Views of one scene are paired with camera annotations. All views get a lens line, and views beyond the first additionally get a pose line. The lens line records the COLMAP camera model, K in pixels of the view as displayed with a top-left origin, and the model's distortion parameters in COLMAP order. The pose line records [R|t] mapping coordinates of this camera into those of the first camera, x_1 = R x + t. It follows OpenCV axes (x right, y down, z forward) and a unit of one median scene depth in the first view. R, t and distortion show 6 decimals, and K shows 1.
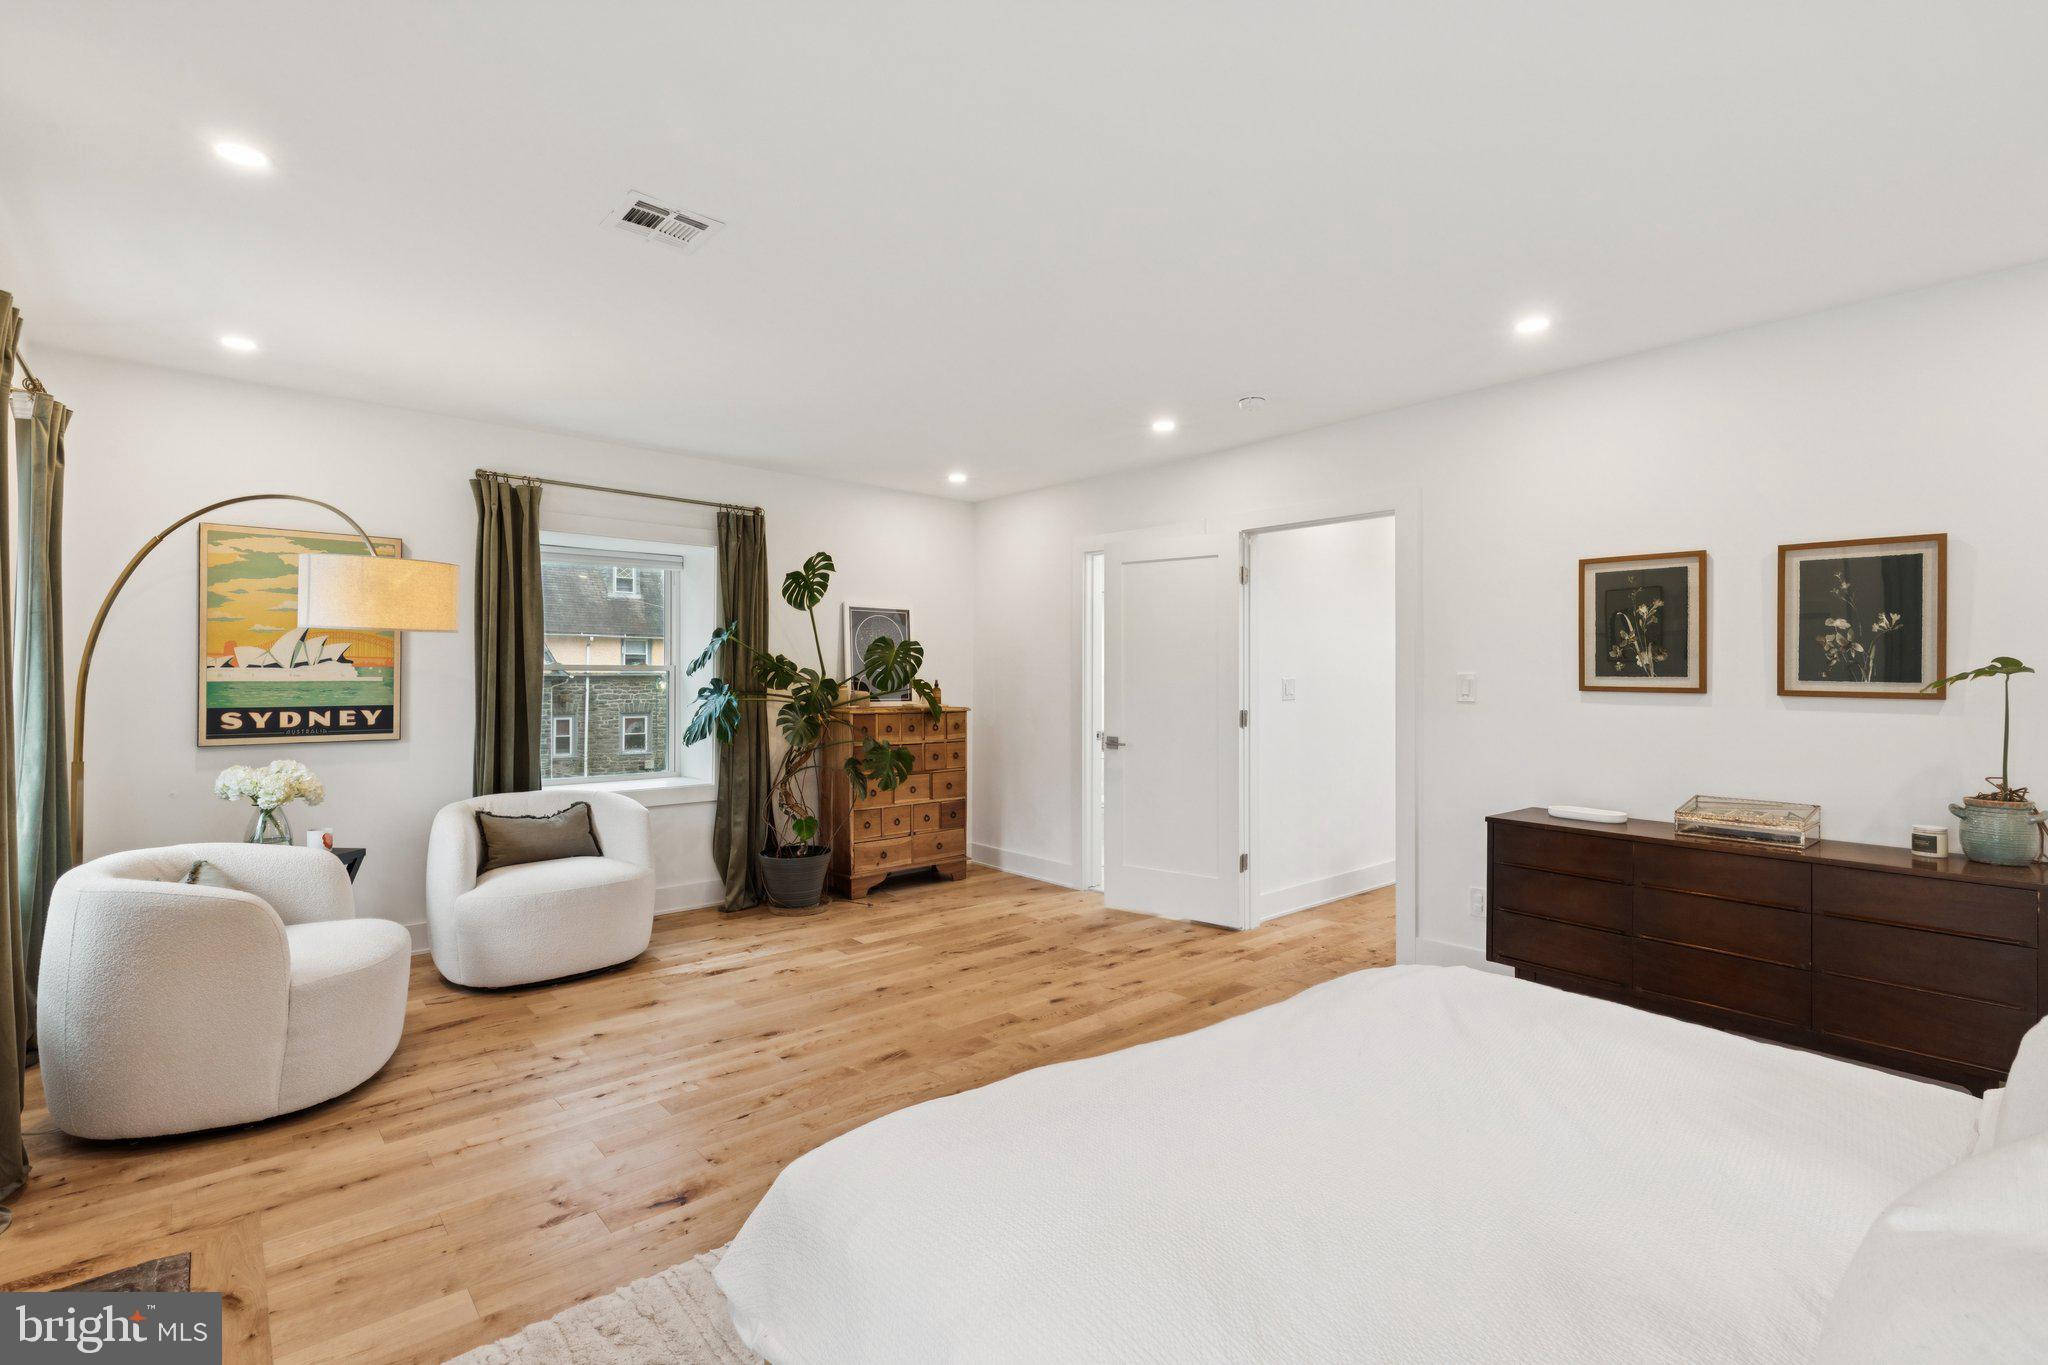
lens RADIAL K [[943.5, 0, 1028.8], [0, 943.5, 670.0], [0, 0, 1]] dist [0.011374, -0.000909]
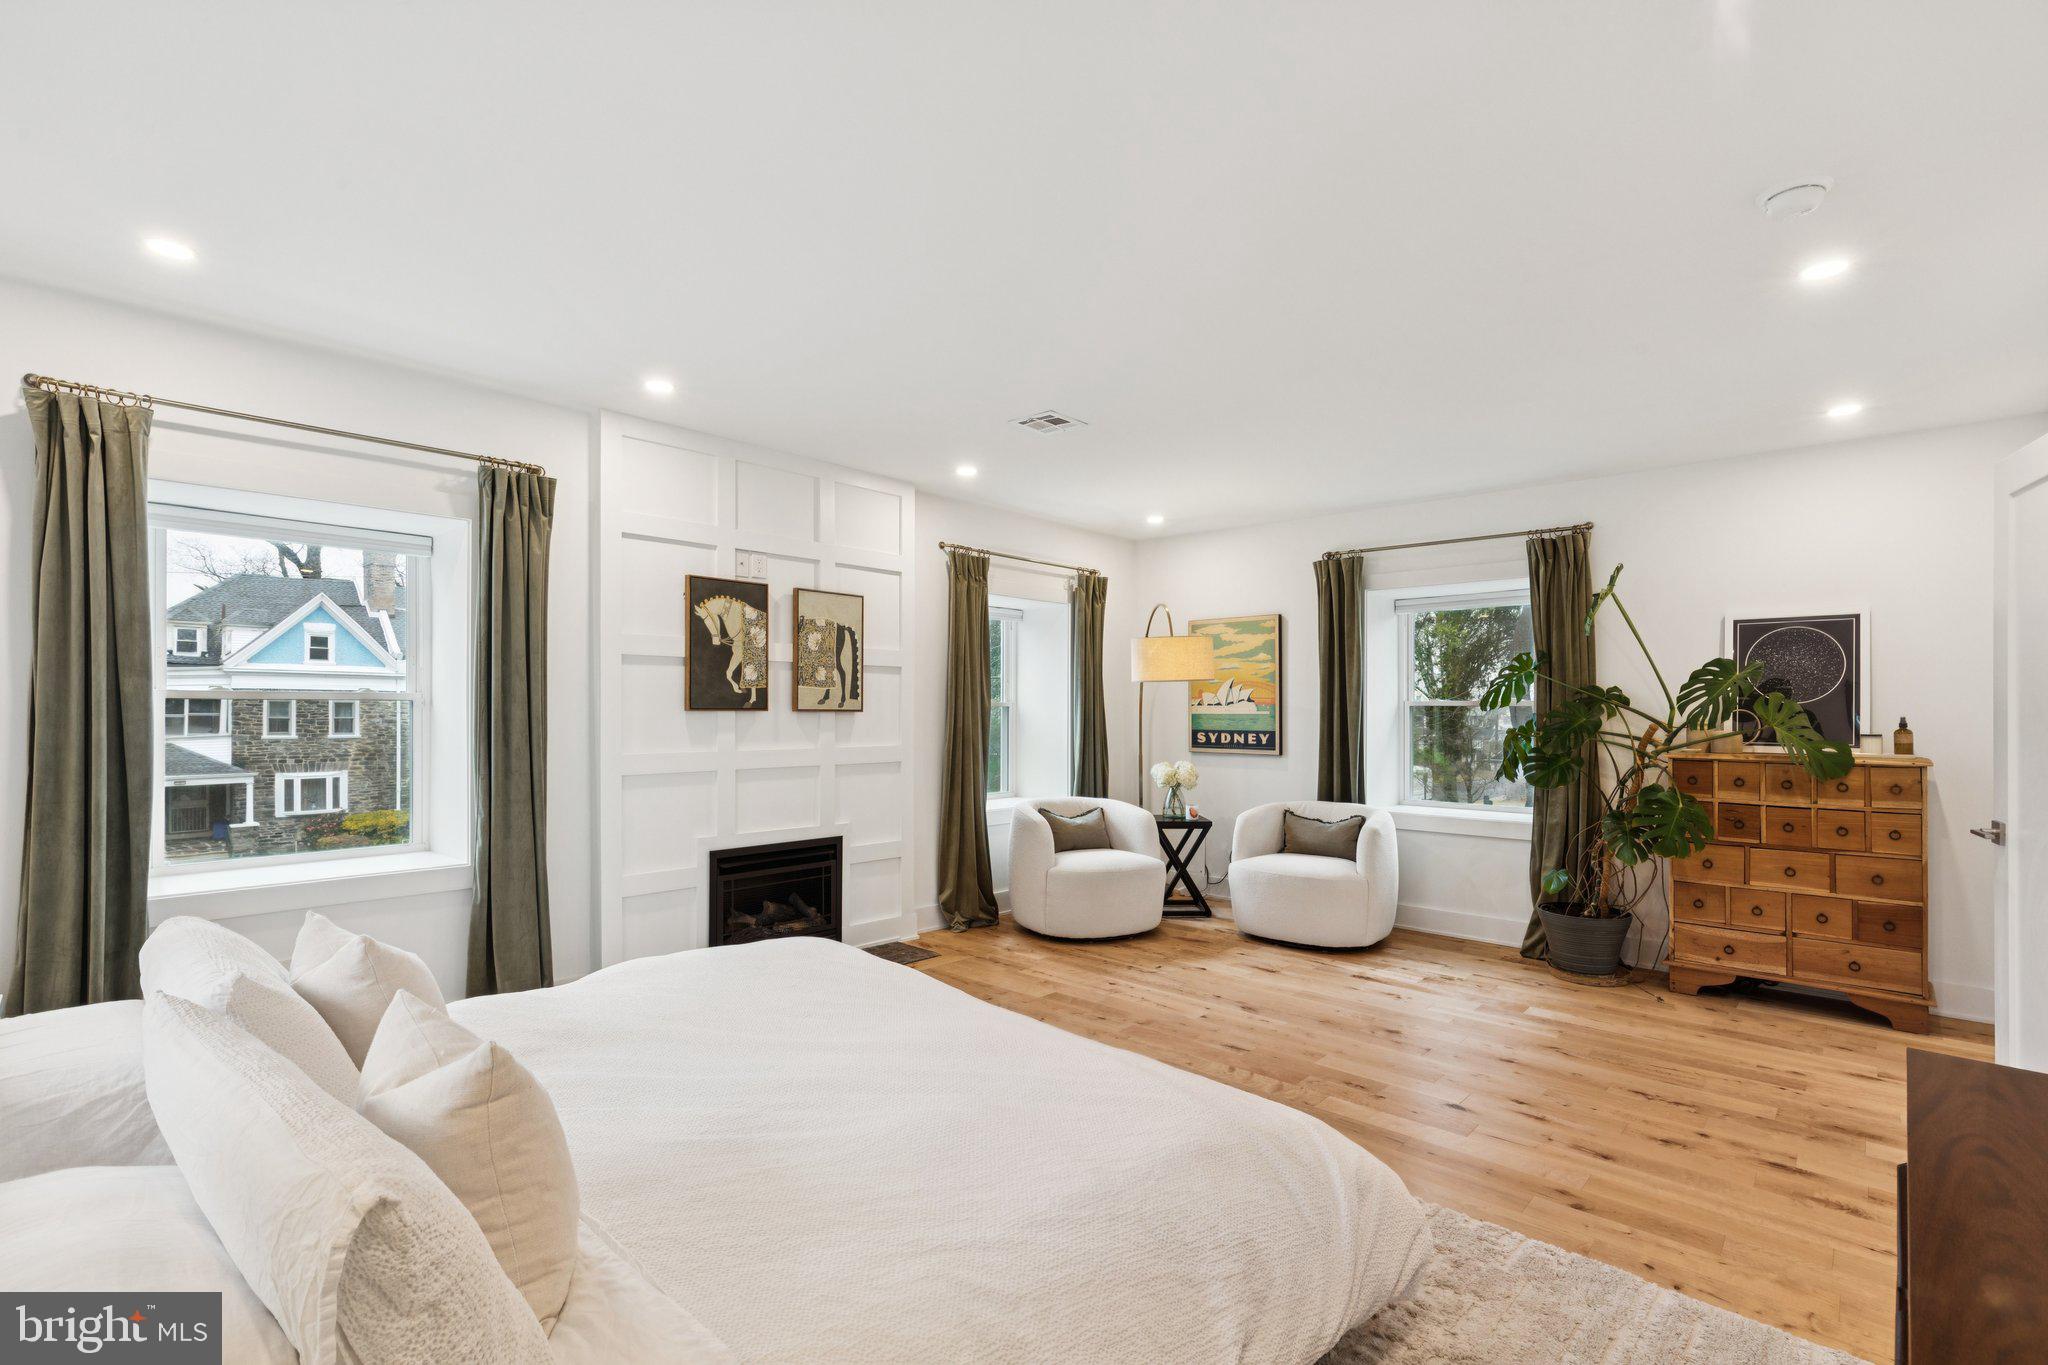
lens RADIAL K [[943.5, 0, 1015.4], [0, 943.5, 702.2], [0, 0, 1]] dist [0.011374, -0.000909]
pose [[0.086734, -0.010515, -0.996176, 0.726107], [0.003931, 0.999940, -0.010213, 0.006501], [0.996224, -0.003031, 0.086770, 0.489388]]
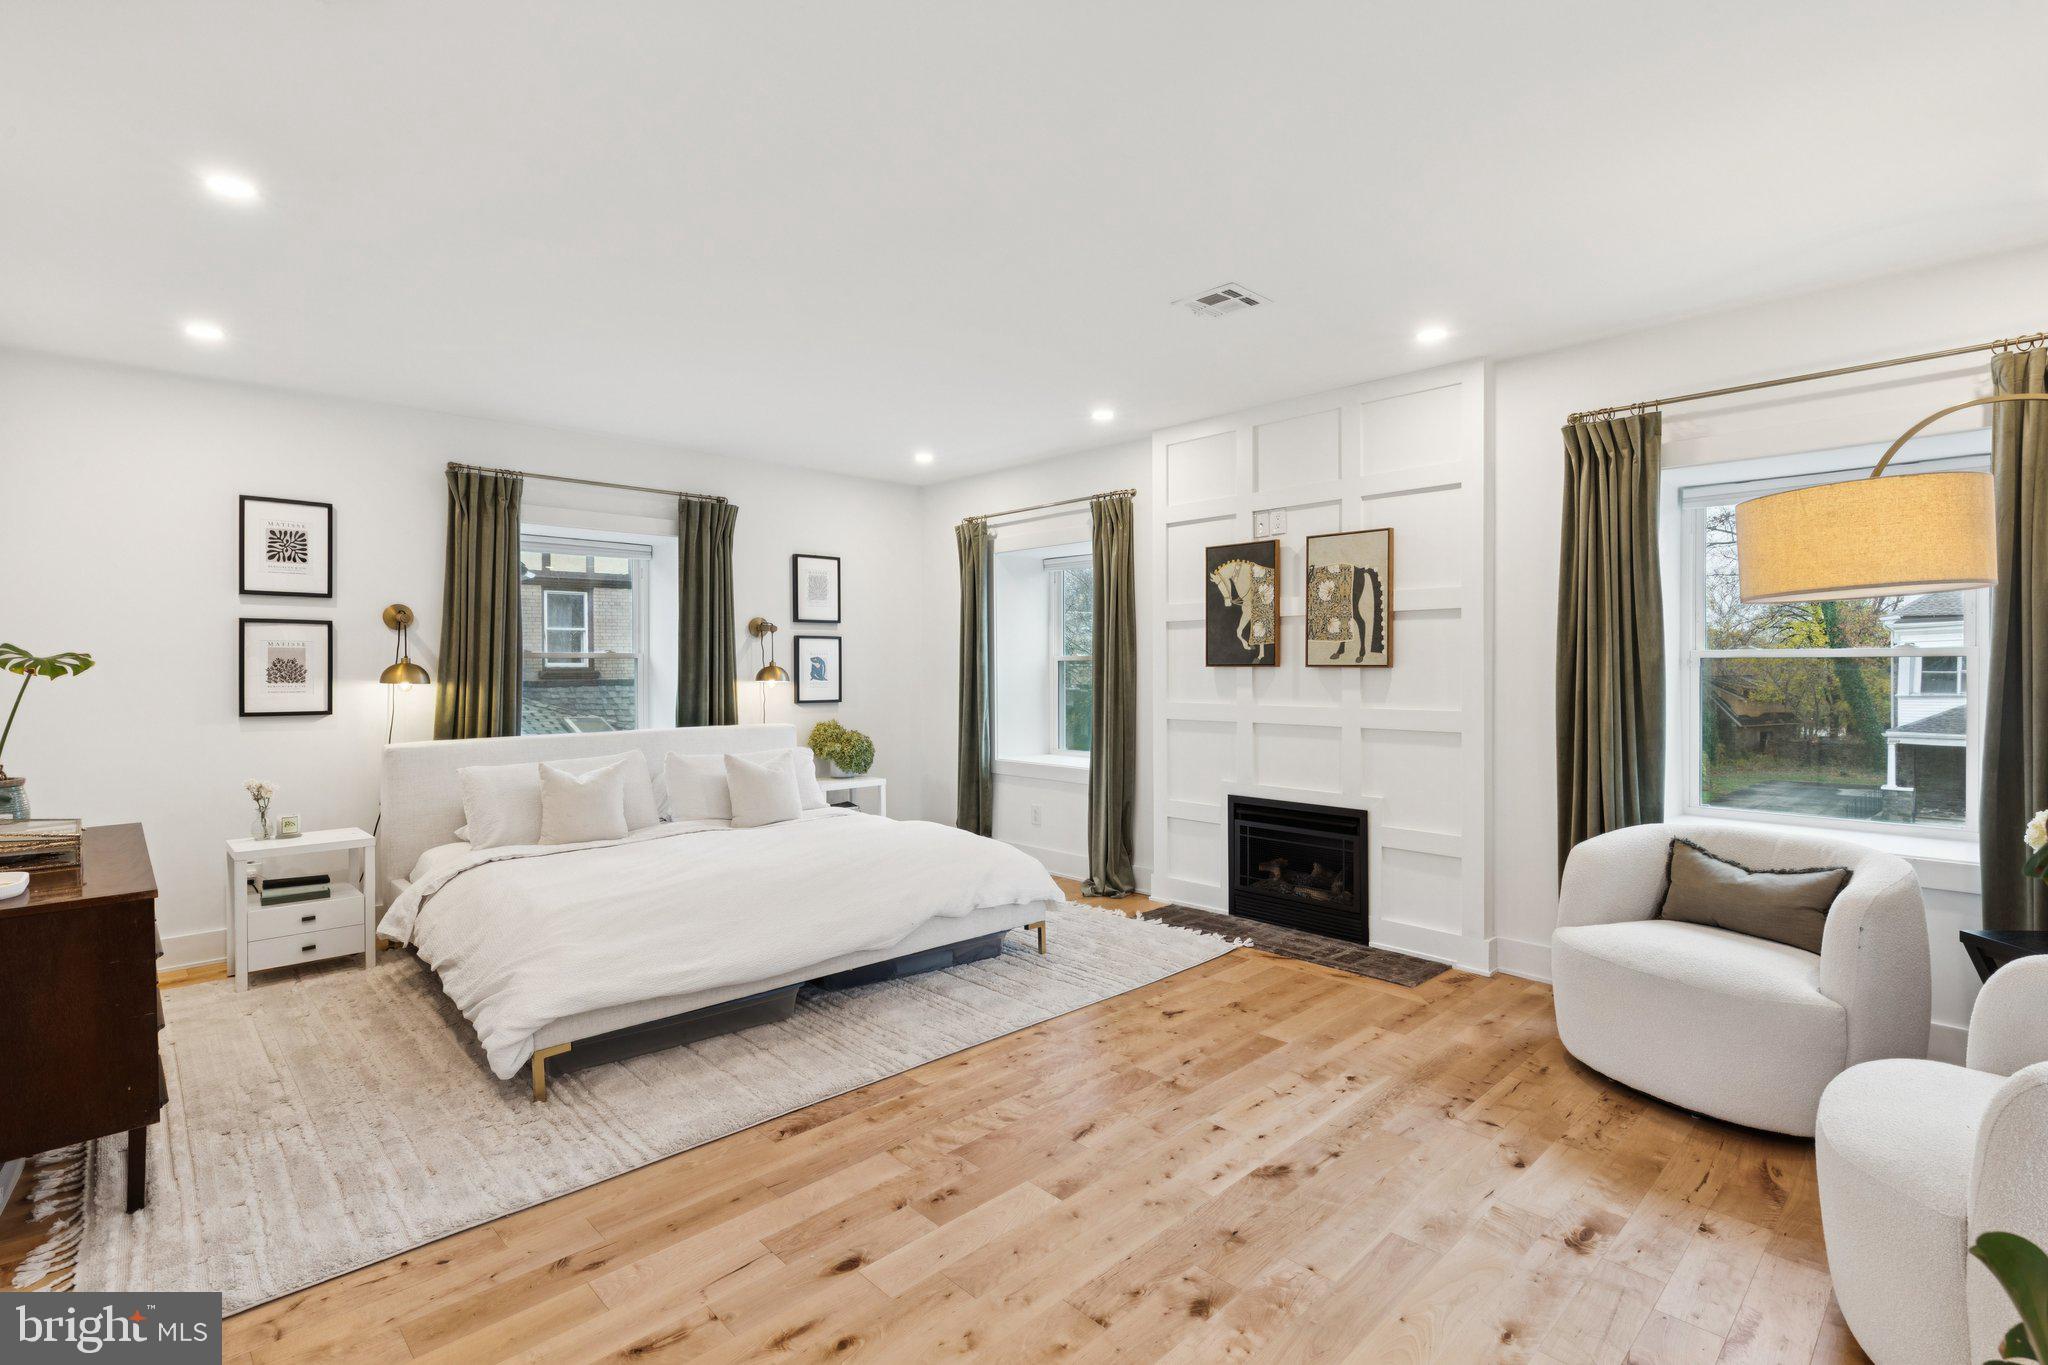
lens RADIAL K [[943.5, 0, 1010.5], [0, 943.5, 674.4], [0, 0, 1]] dist [0.011374, -0.000909]
pose [[-0.999531, -0.001538, -0.030569, -0.041111], [-0.001554, 0.999999, 0.000509, 0.013058], [0.030568, 0.000557, -0.999533, 1.372075]]
